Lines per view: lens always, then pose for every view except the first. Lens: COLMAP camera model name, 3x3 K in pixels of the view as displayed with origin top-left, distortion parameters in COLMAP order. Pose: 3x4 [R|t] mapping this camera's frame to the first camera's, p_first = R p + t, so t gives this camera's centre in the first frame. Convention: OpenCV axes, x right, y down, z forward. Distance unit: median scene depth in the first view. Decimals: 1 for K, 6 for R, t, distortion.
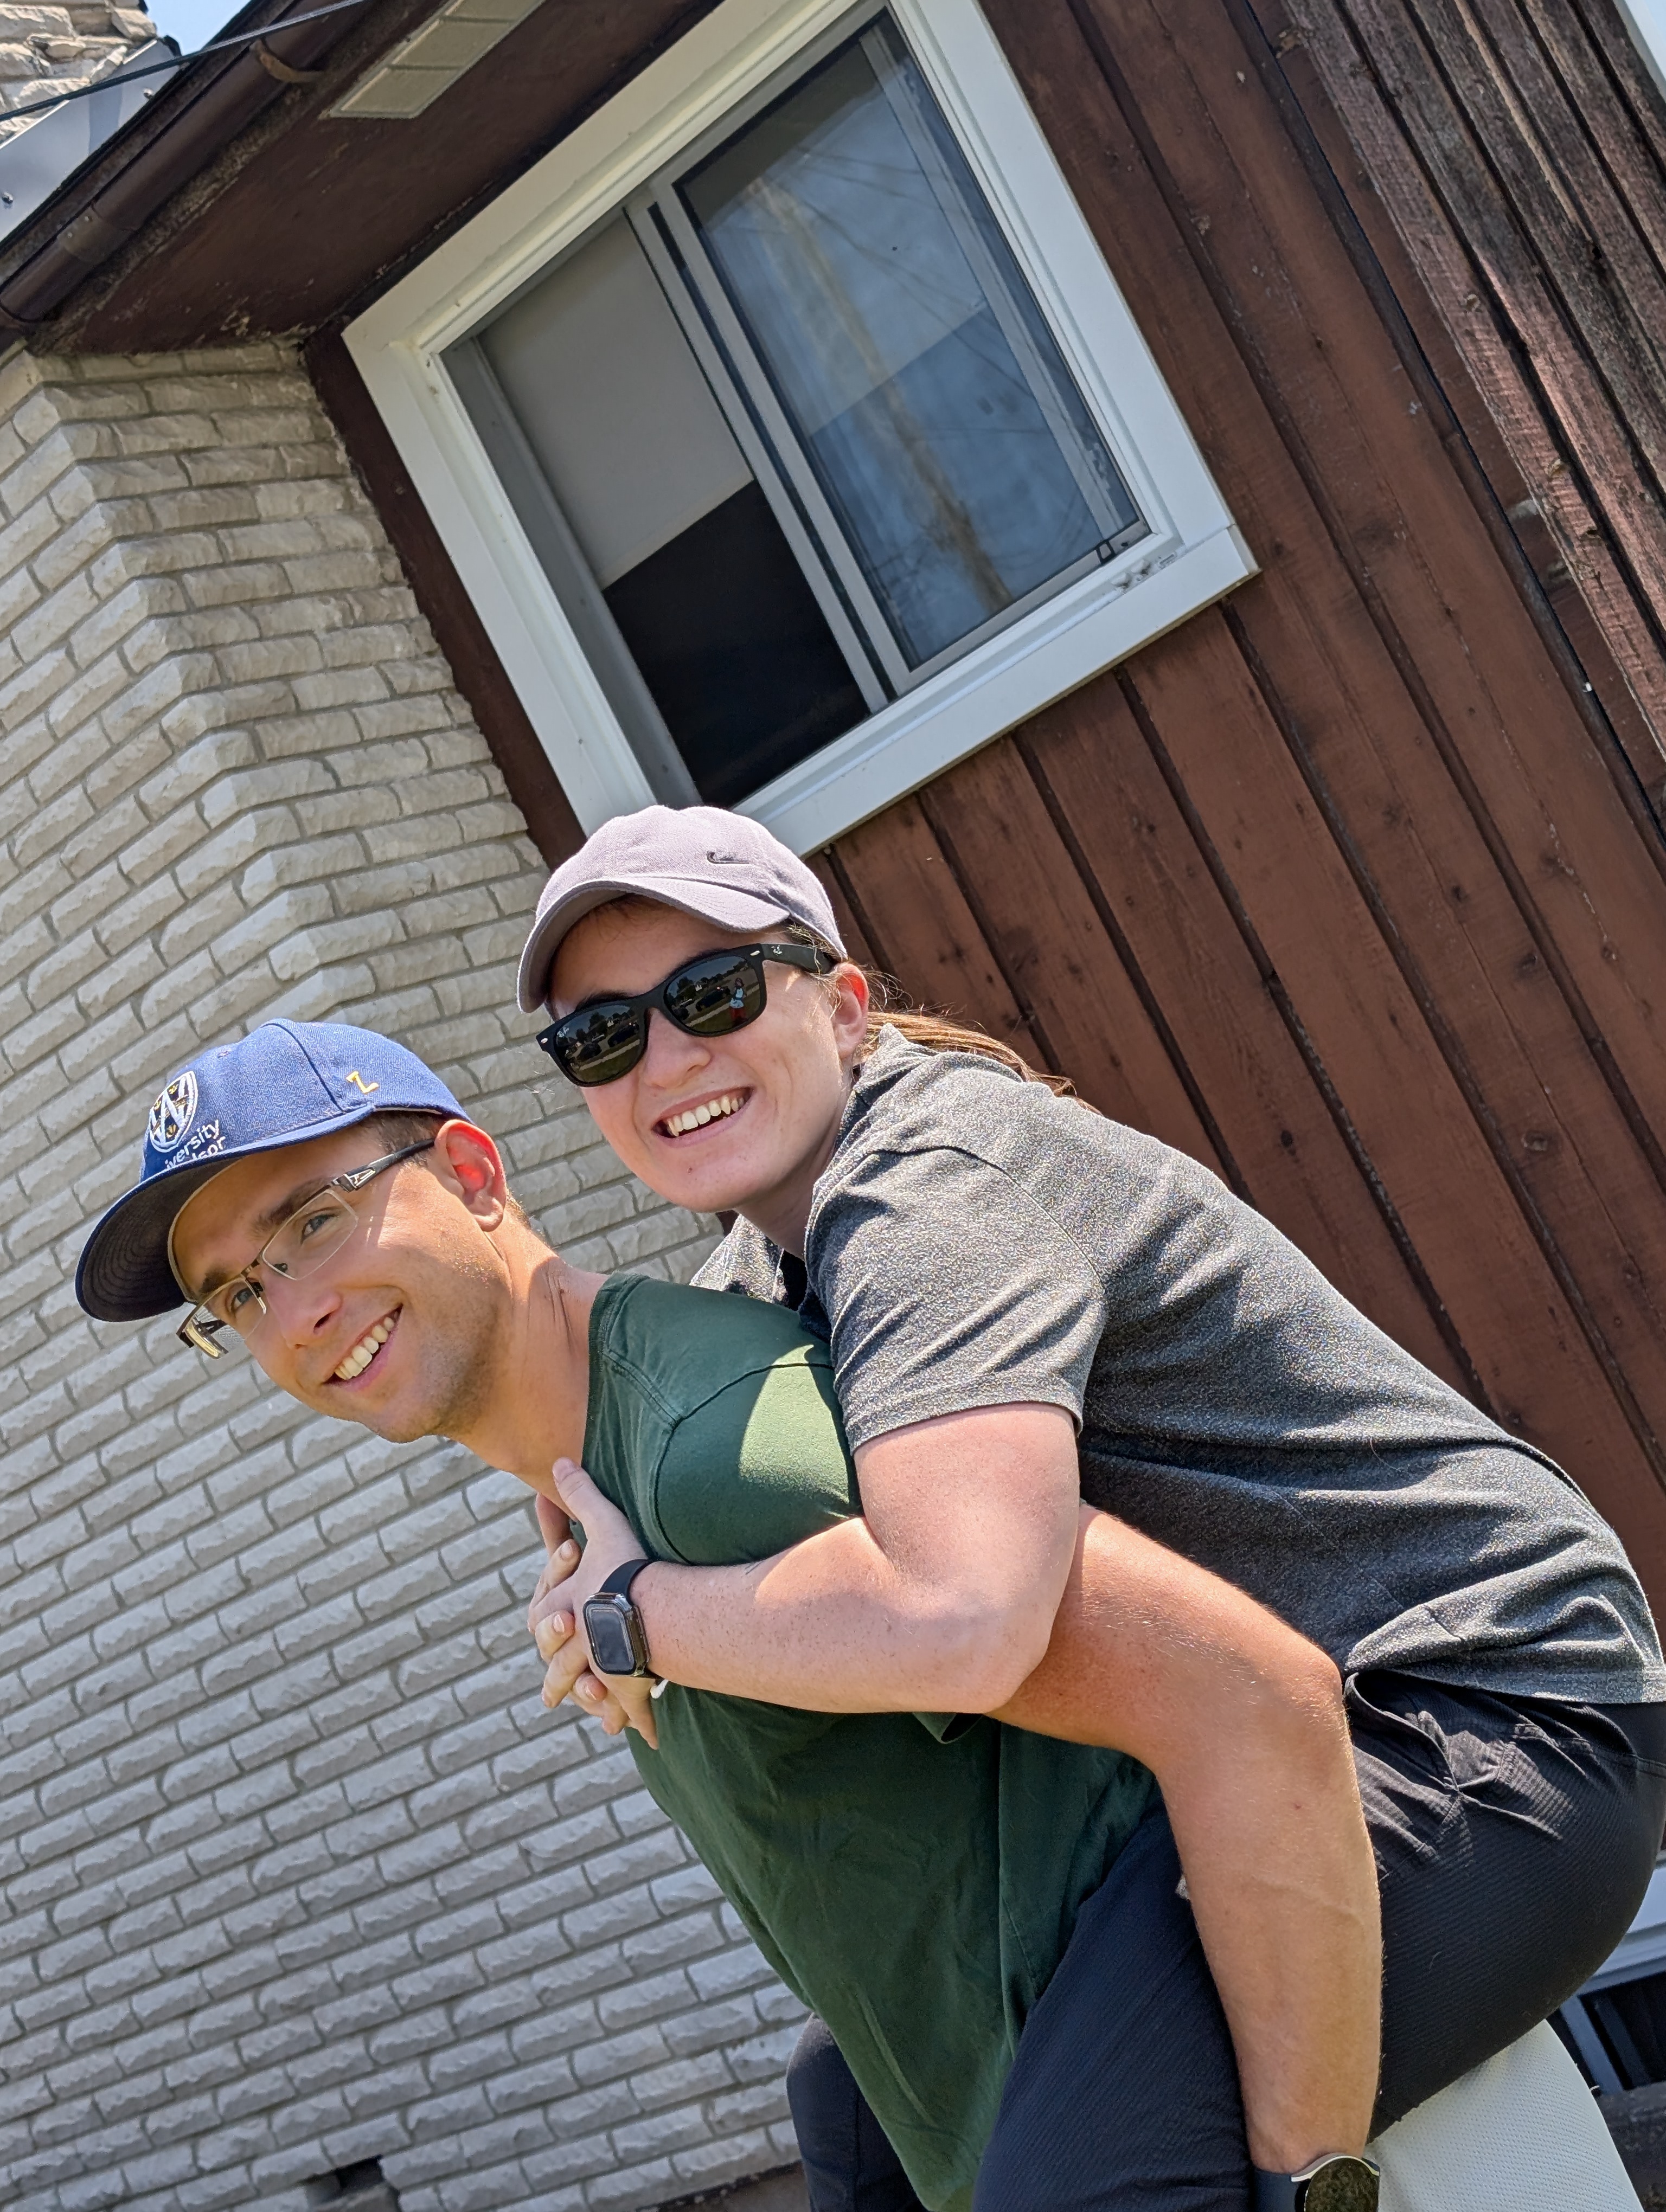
lens RADIAL K [[3440.6, 0, 842.3], [0, 3440.6, 1044.8], [0, 0, 1]] dist [0.231728, -1.052861]
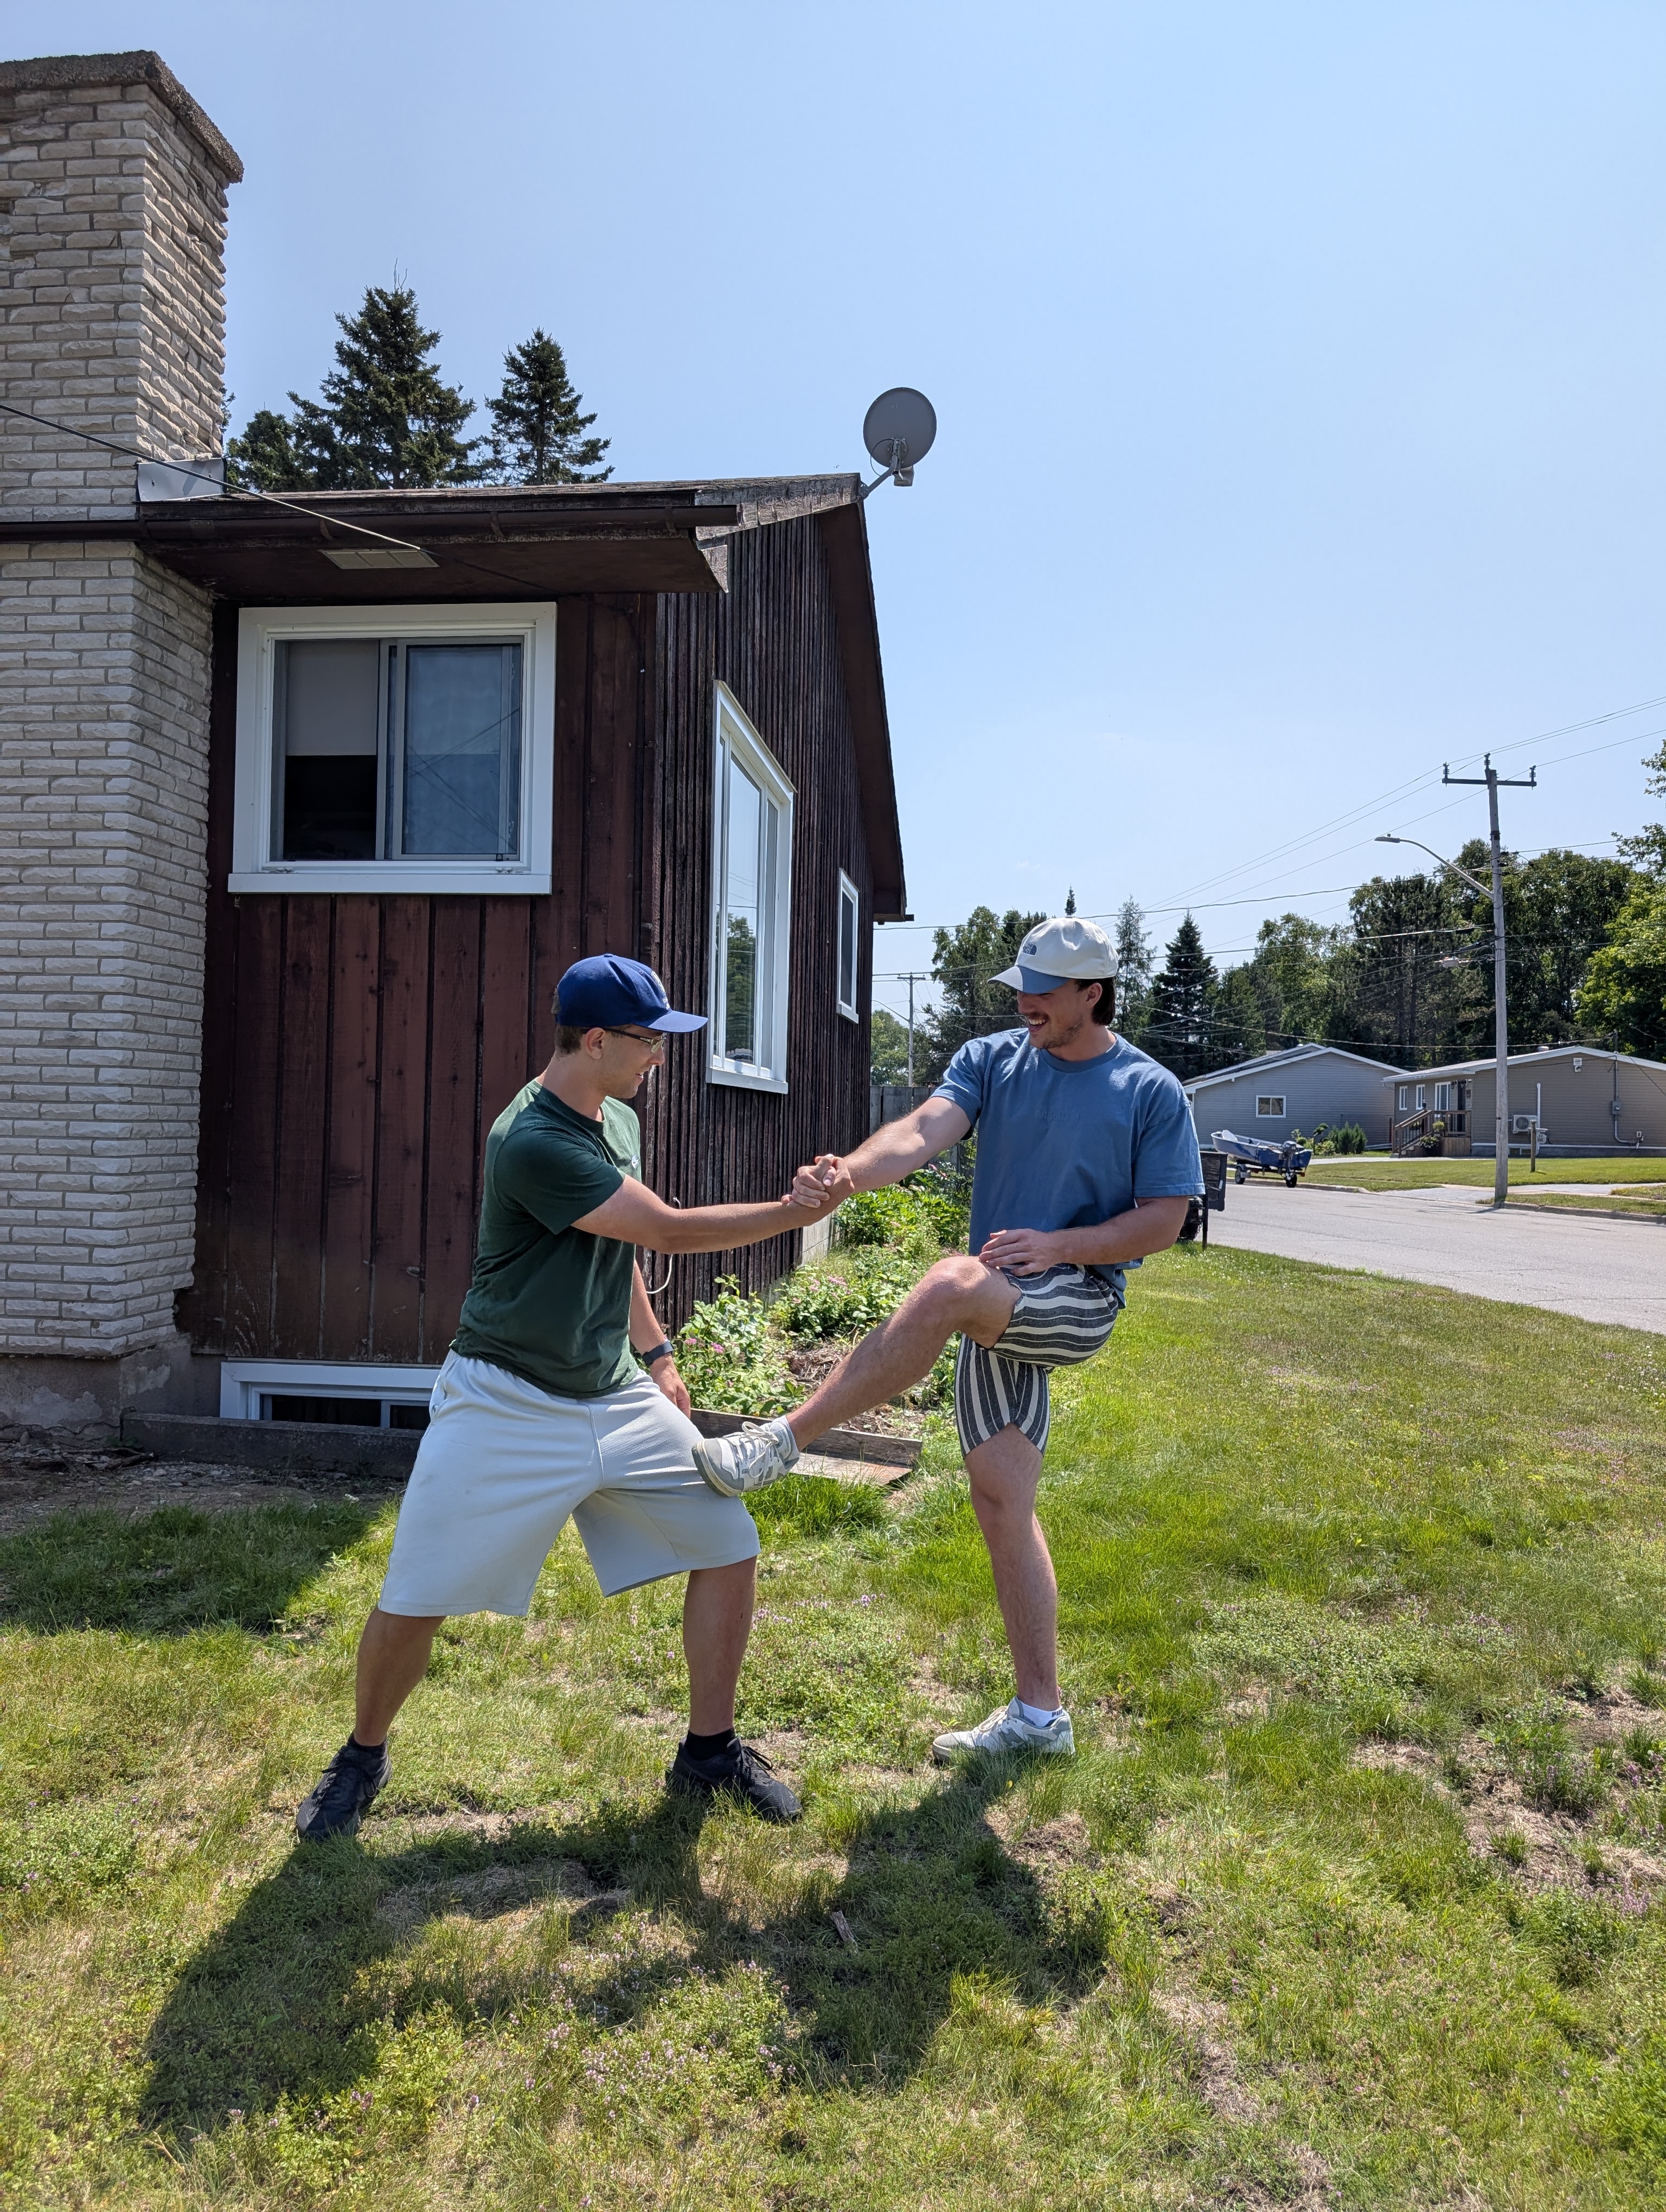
lens RADIAL K [[1595.9, 0, 831.6], [0, 1595.9, 1094.2], [0, 0, 1]] dist [0.010433, -0.005083]
pose [[0.743511, 0.455411, 0.489687, -0.244186], [-0.431408, 0.886165, -0.169113, 0.115149], [-0.510959, -0.085518, 0.855341, -0.215233]]
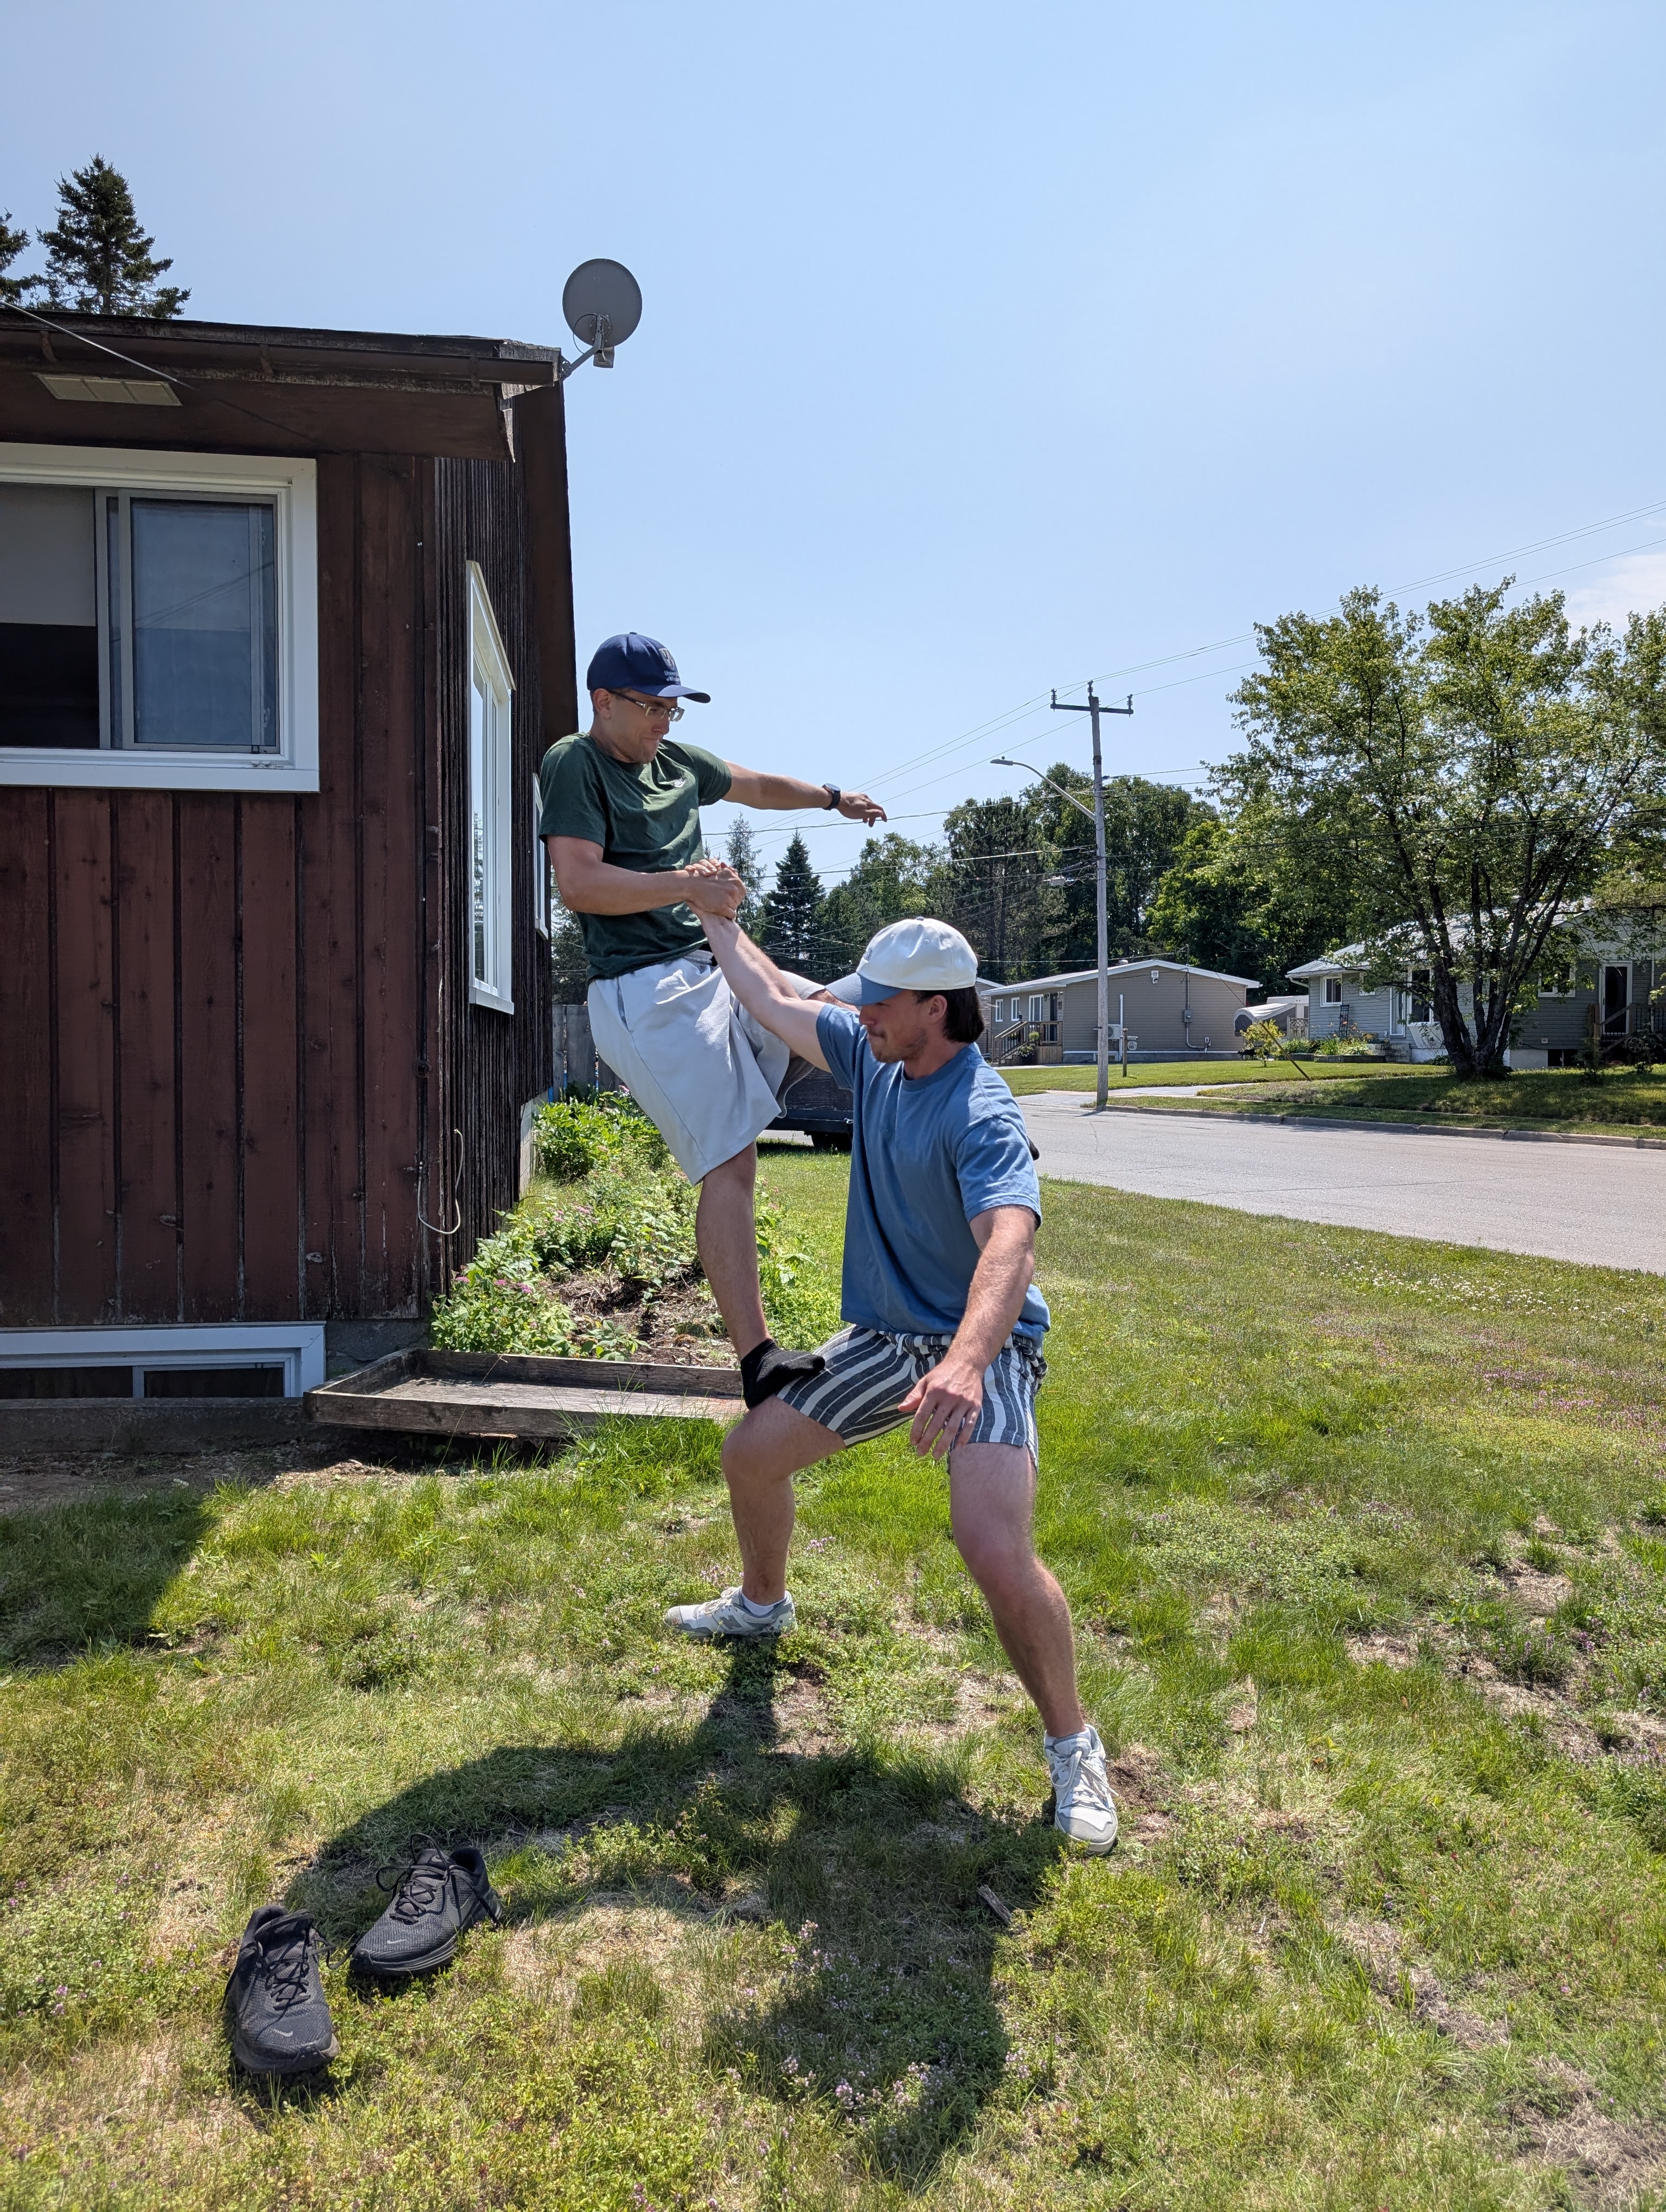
lens RADIAL K [[1595.9, 0, 831.6], [0, 1595.9, 1094.2], [0, 0, 1]] dist [0.010433, -0.005083]
pose [[0.604877, 0.411276, 0.681891, -0.319928], [-0.364056, 0.904400, -0.222542, 0.165039], [-0.708228, -0.113636, 0.696778, -0.083559]]
